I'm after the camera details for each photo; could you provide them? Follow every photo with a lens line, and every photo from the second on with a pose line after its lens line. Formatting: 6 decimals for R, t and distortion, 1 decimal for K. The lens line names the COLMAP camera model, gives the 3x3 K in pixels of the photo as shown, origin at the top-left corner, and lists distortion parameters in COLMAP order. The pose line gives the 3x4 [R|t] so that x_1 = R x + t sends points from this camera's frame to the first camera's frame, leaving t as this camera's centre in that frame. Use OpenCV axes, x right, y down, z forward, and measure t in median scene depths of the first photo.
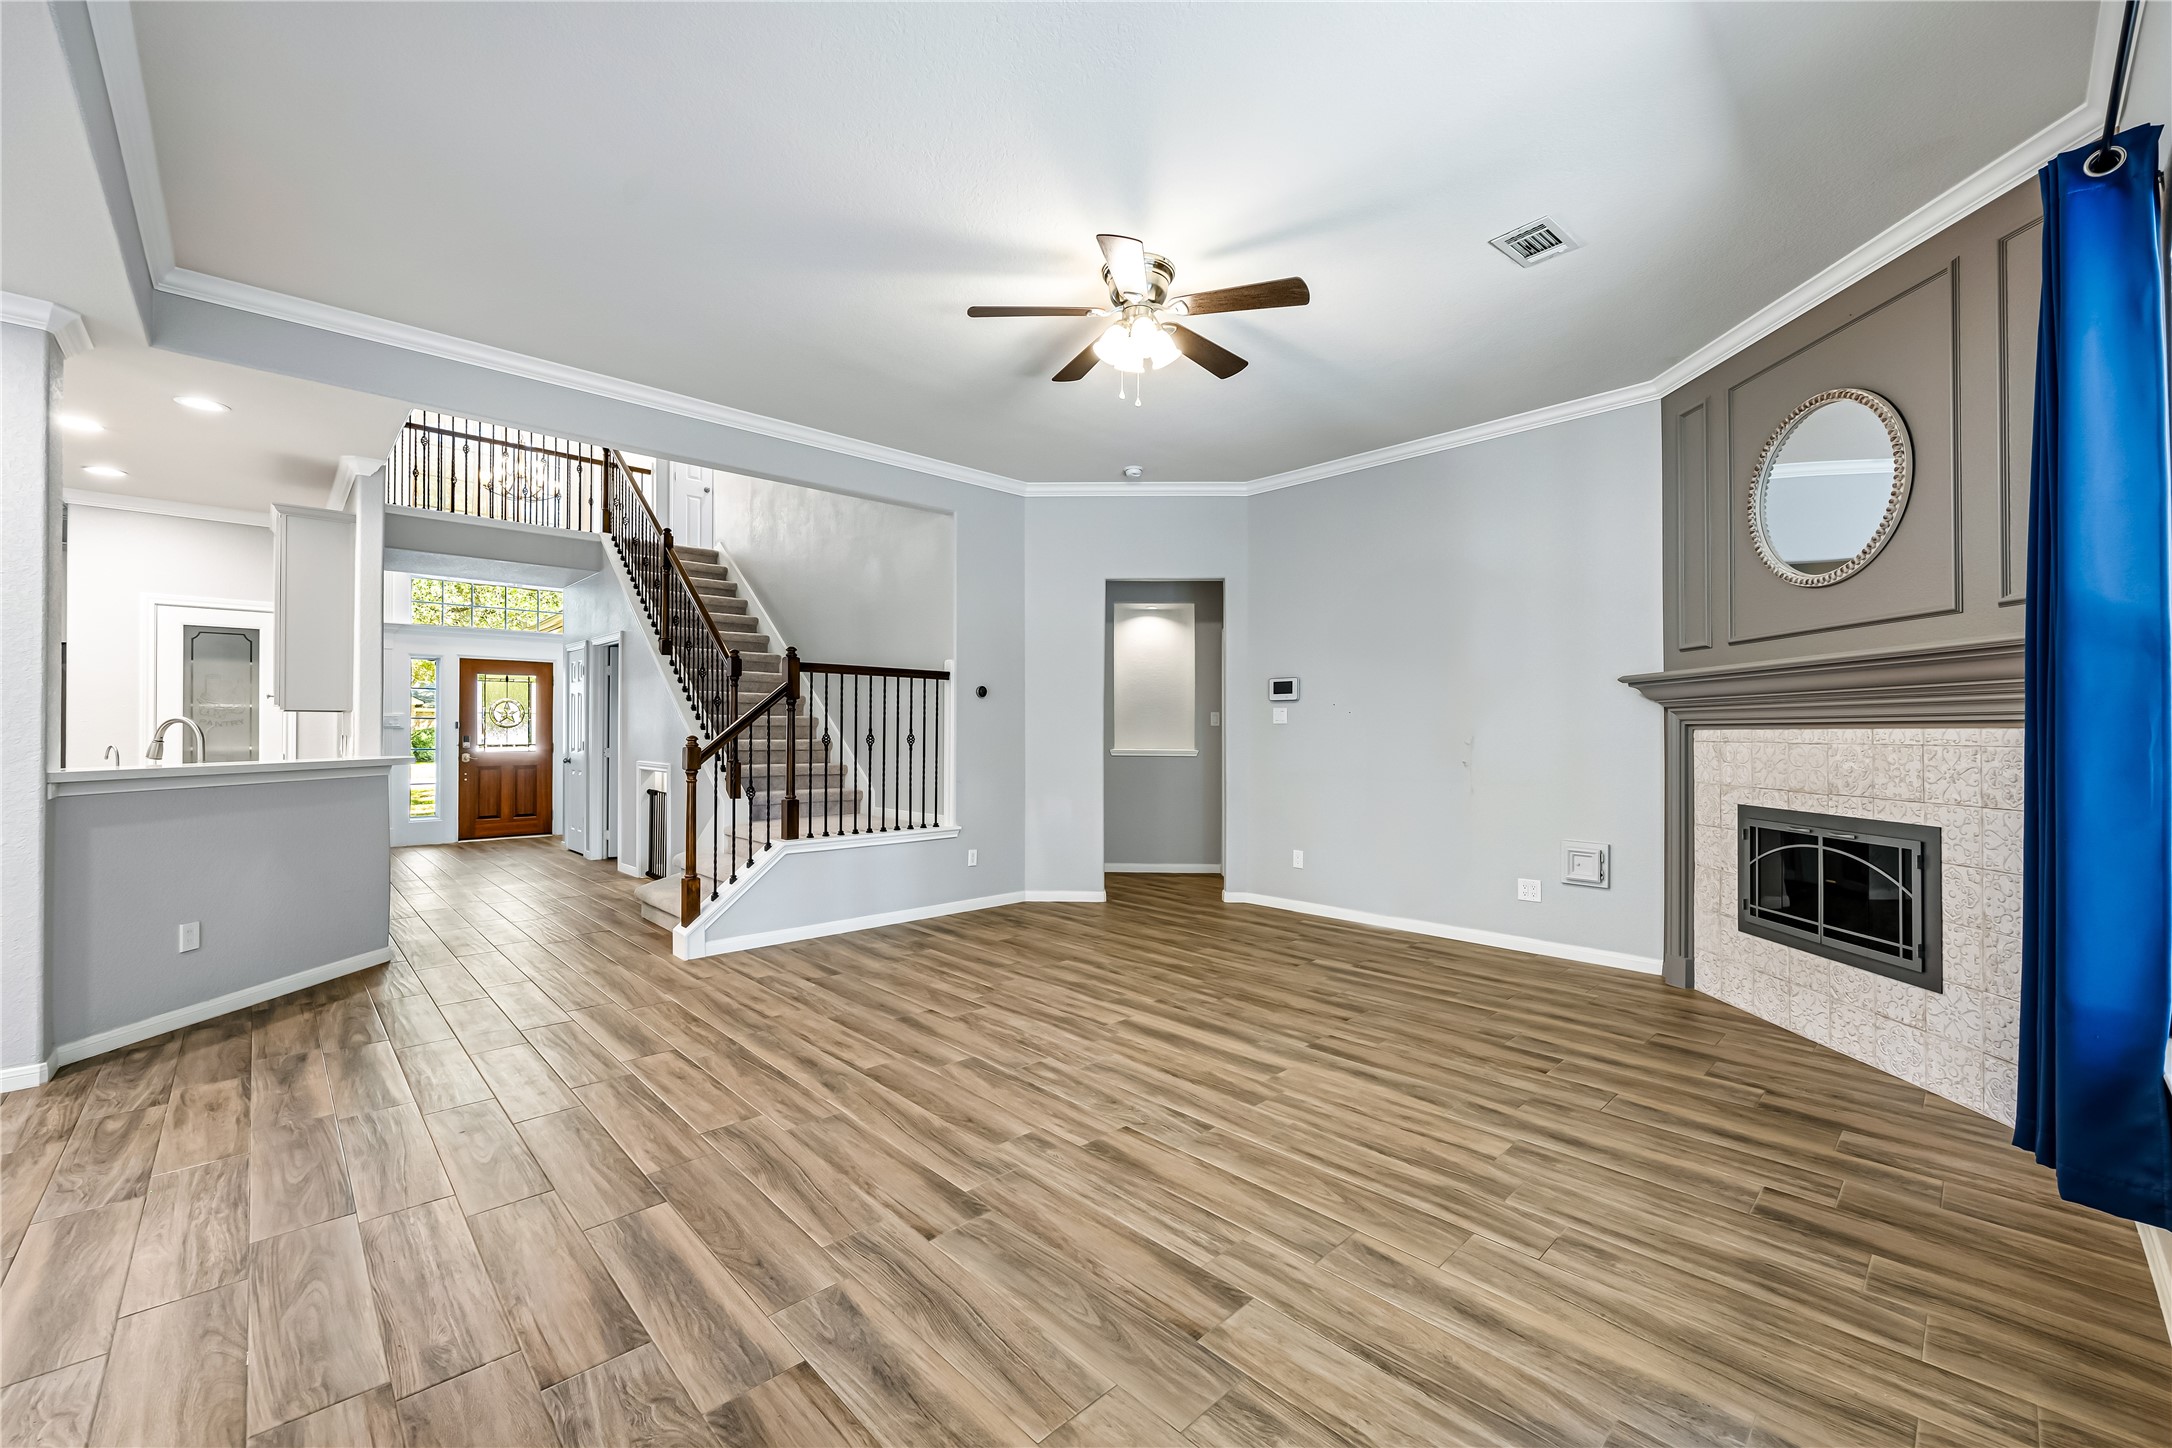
lens RADIAL K [[877.4, 0, 1104.1], [0, 877.4, 733.4], [0, 0, 1]] dist [-0.007805, -0.000508]
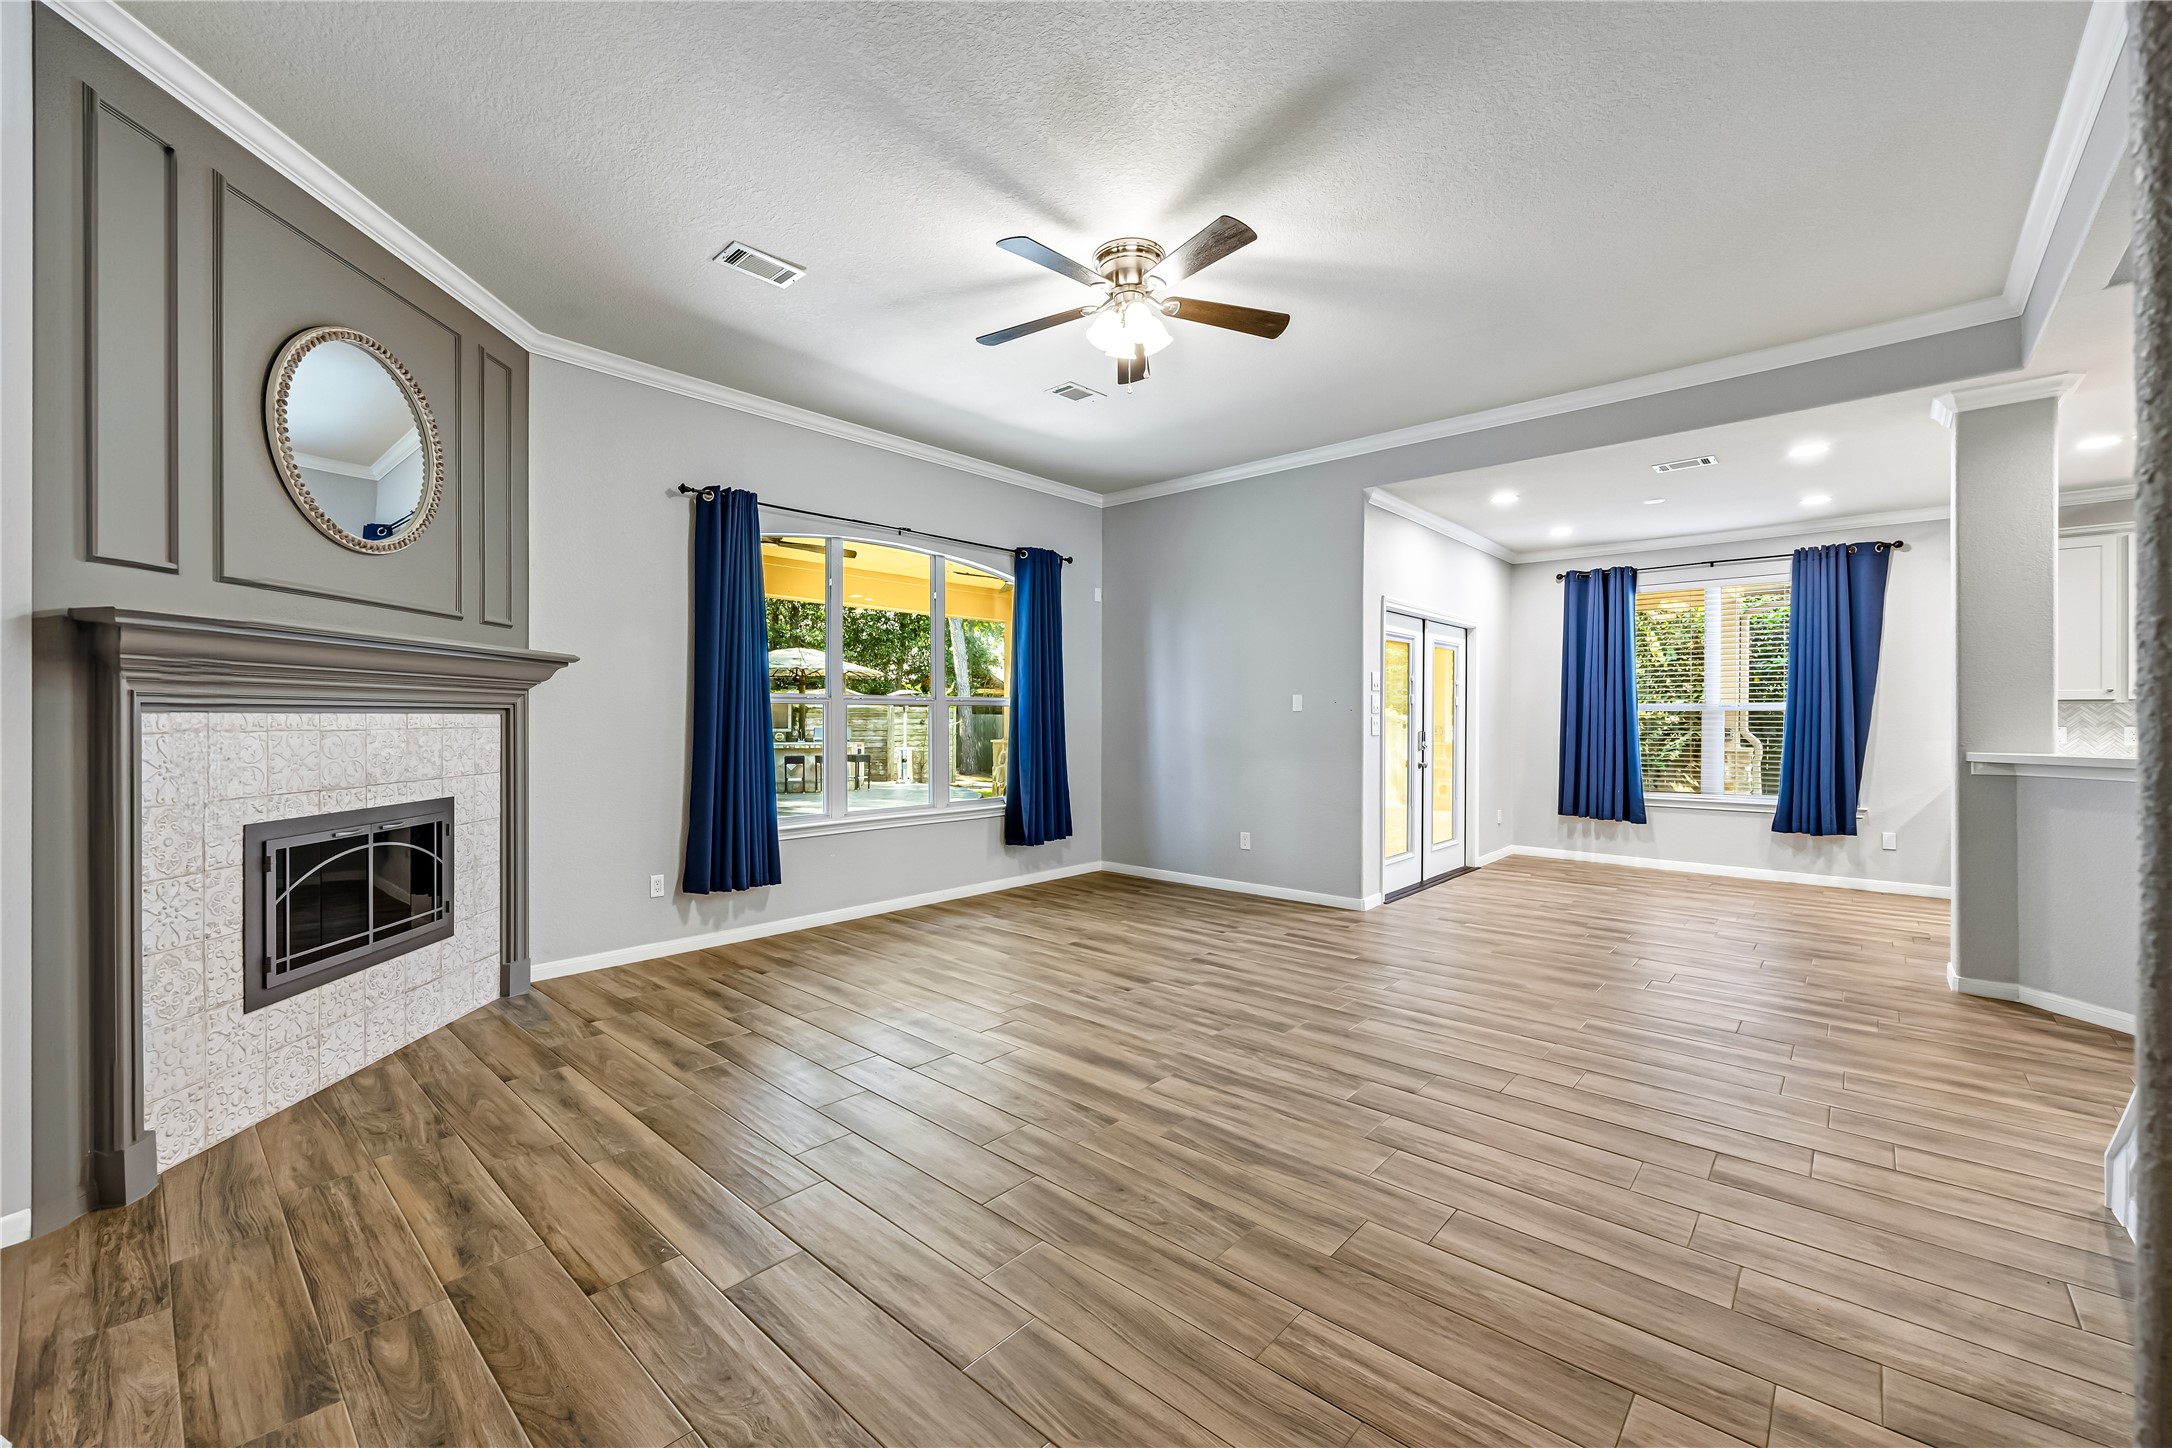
lens RADIAL K [[877.4, 0, 1113.1], [0, 877.4, 714.5], [0, 0, 1]] dist [-0.007805, -0.000508]
pose [[-0.996473, -0.003856, -0.083825, 0.131967], [-0.003709, 0.999991, -0.001906, -0.004733], [0.083831, -0.001588, -0.996479, 1.866718]]
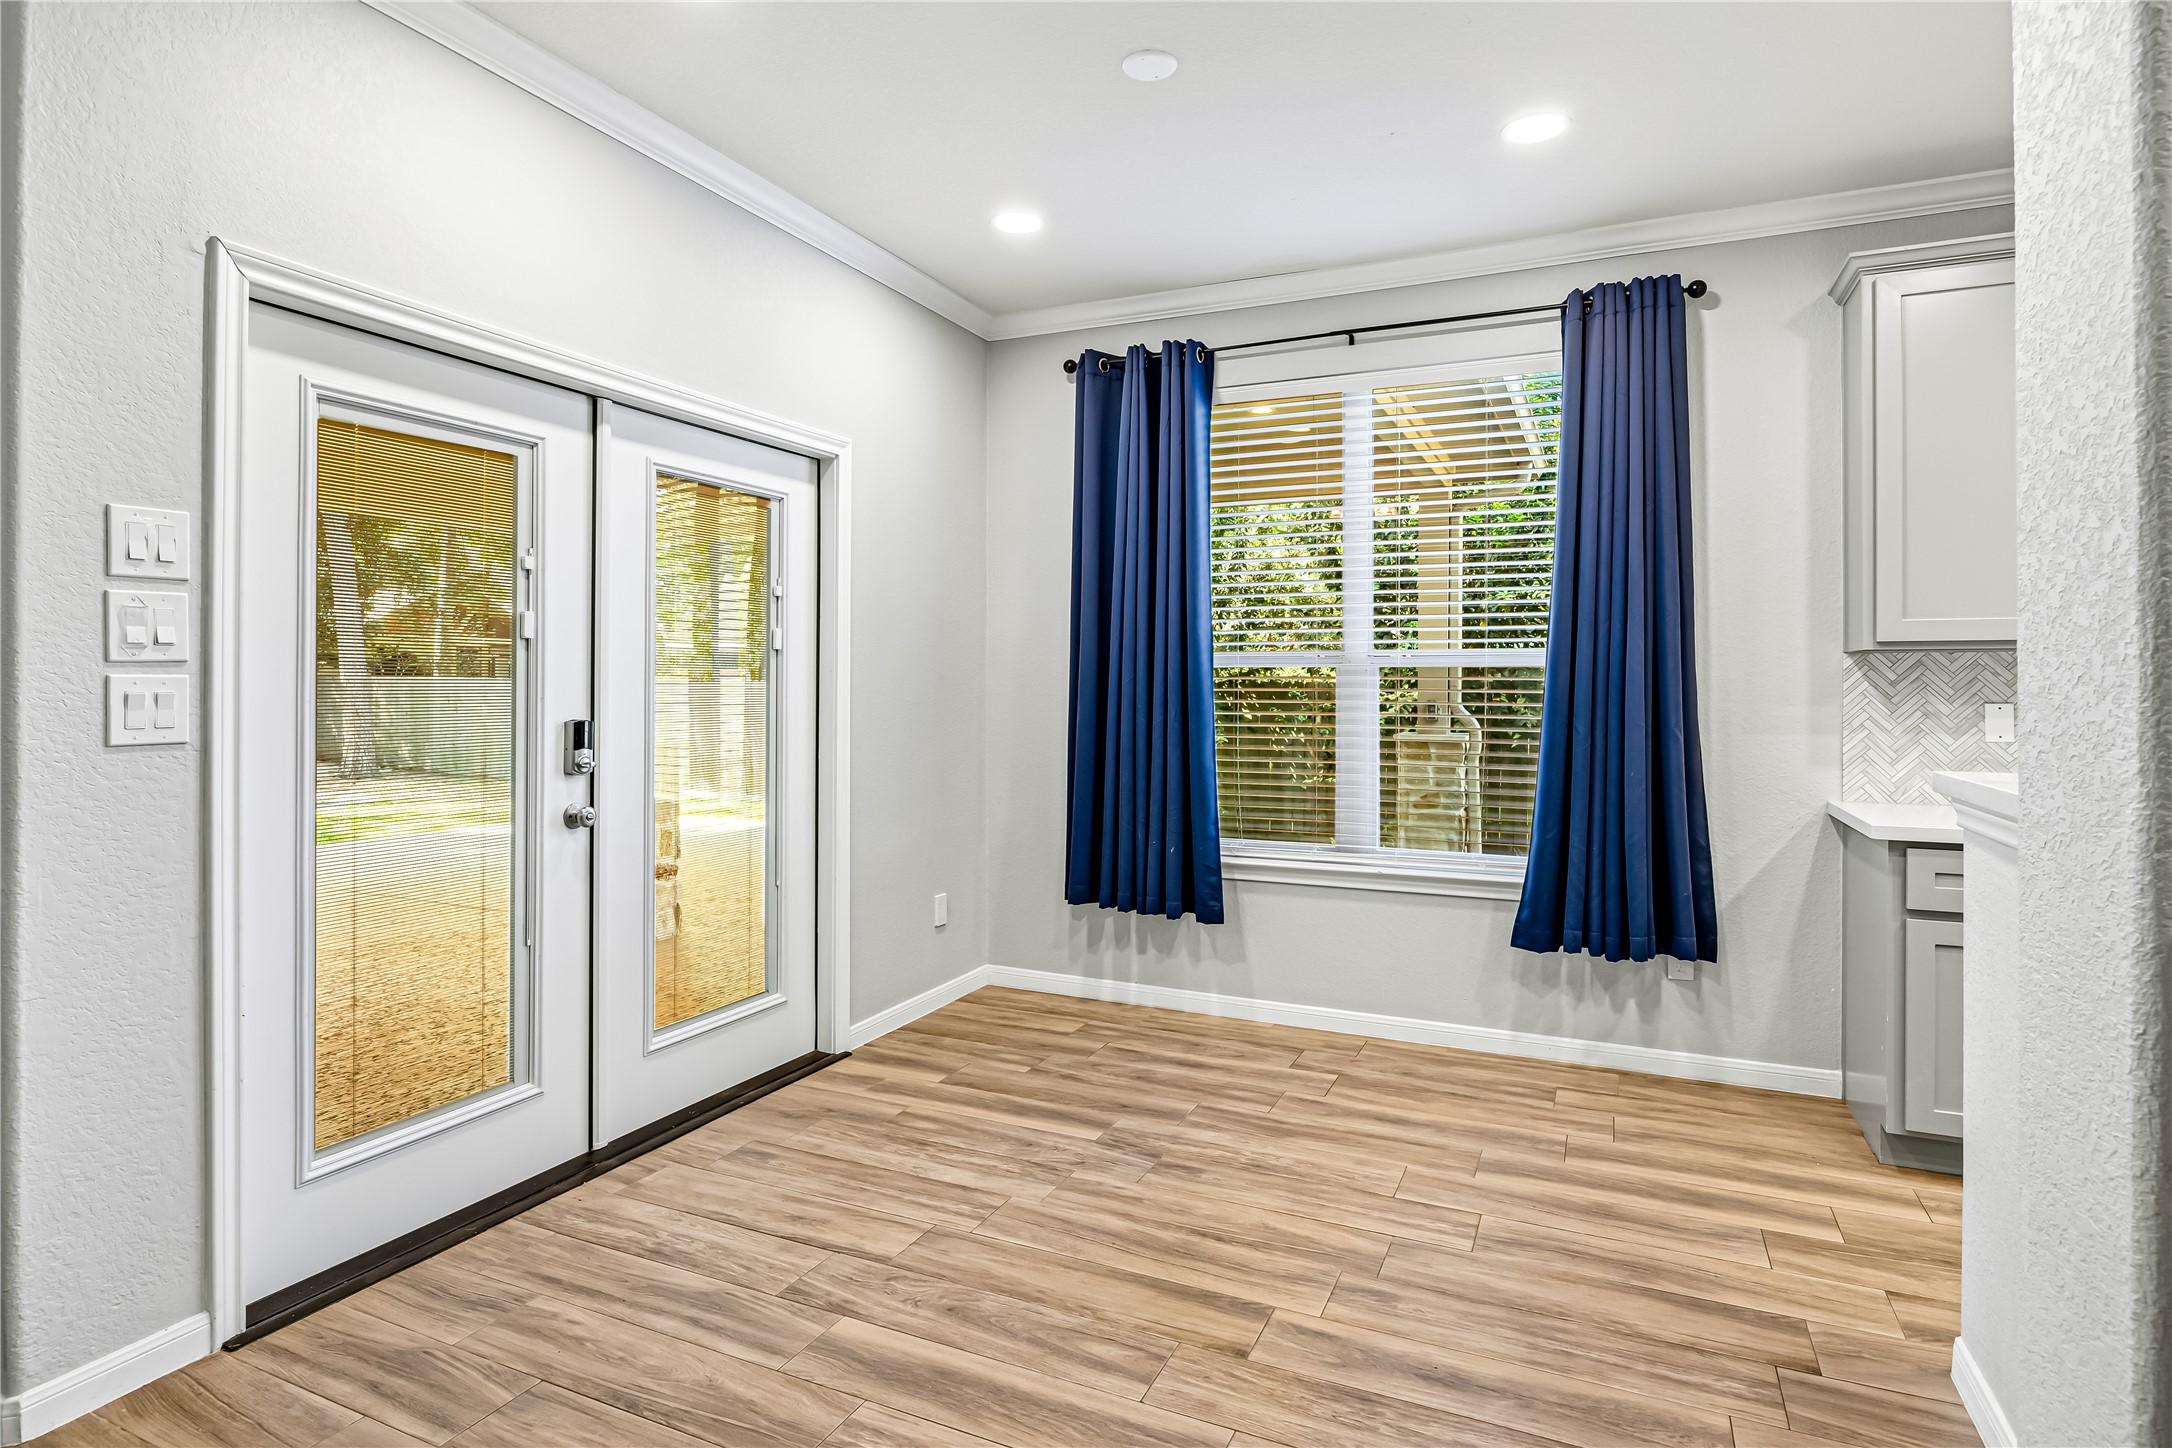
lens RADIAL K [[1142.6, 0, 1077.8], [0, 1142.6, 681.5], [0, 0, 1]] dist [-0.009276, 0.000832]
pose [[-0.934335, -0.004815, -0.356362, -0.715088], [-0.004147, 0.999988, -0.002637, -0.003155], [0.356371, -0.000986, -0.934344, 0.979611]]
